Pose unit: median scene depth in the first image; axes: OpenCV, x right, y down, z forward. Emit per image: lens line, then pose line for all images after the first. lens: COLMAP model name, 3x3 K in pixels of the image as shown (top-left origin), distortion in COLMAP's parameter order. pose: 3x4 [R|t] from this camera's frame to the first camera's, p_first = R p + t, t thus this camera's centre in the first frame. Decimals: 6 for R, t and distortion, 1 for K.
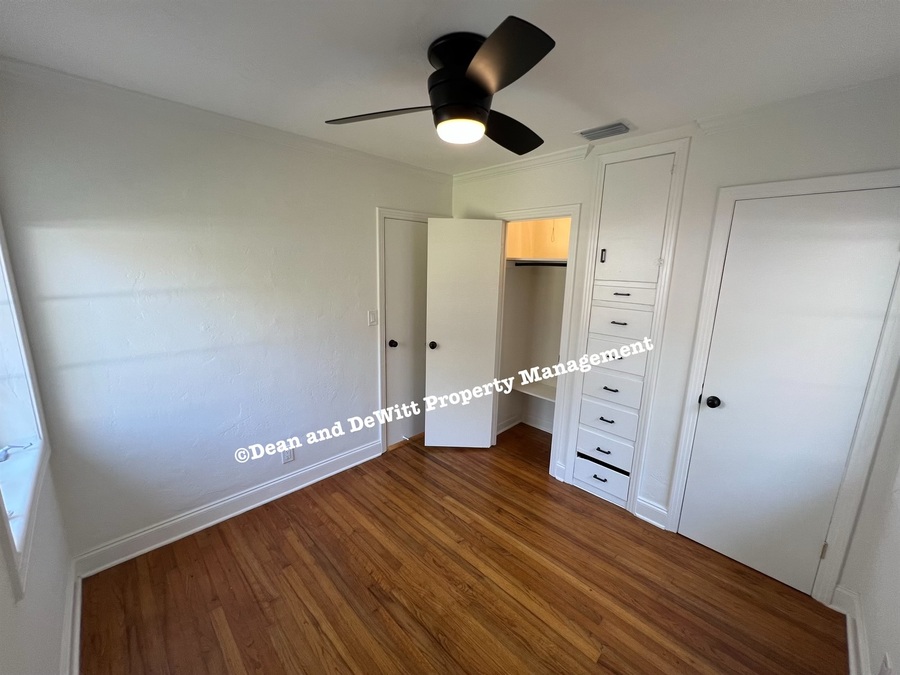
lens RADIAL K [[361.0, 0, 449.4], [0, 361.0, 341.2], [0, 0, 1]] dist [-0.002972, -0.000126]
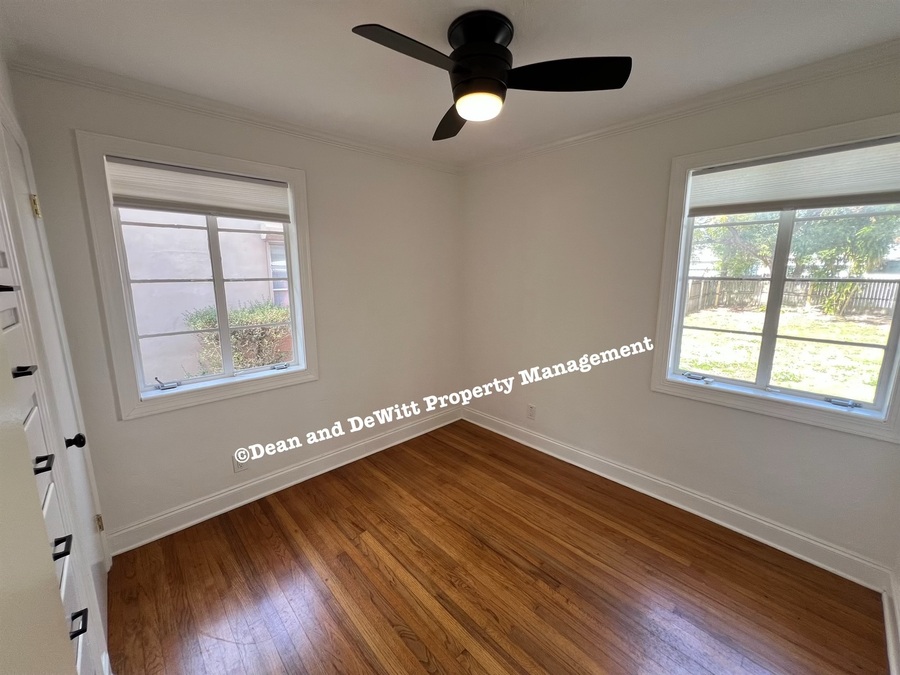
lens RADIAL K [[361.0, 0, 449.2], [0, 361.0, 333.1], [0, 0, 1]] dist [-0.002972, -0.000126]
pose [[-0.999686, -0.015391, 0.019755, 0.062903], [-0.006884, 0.927341, 0.374155, -0.293022], [-0.024078, 0.373902, -0.927156, 1.732671]]
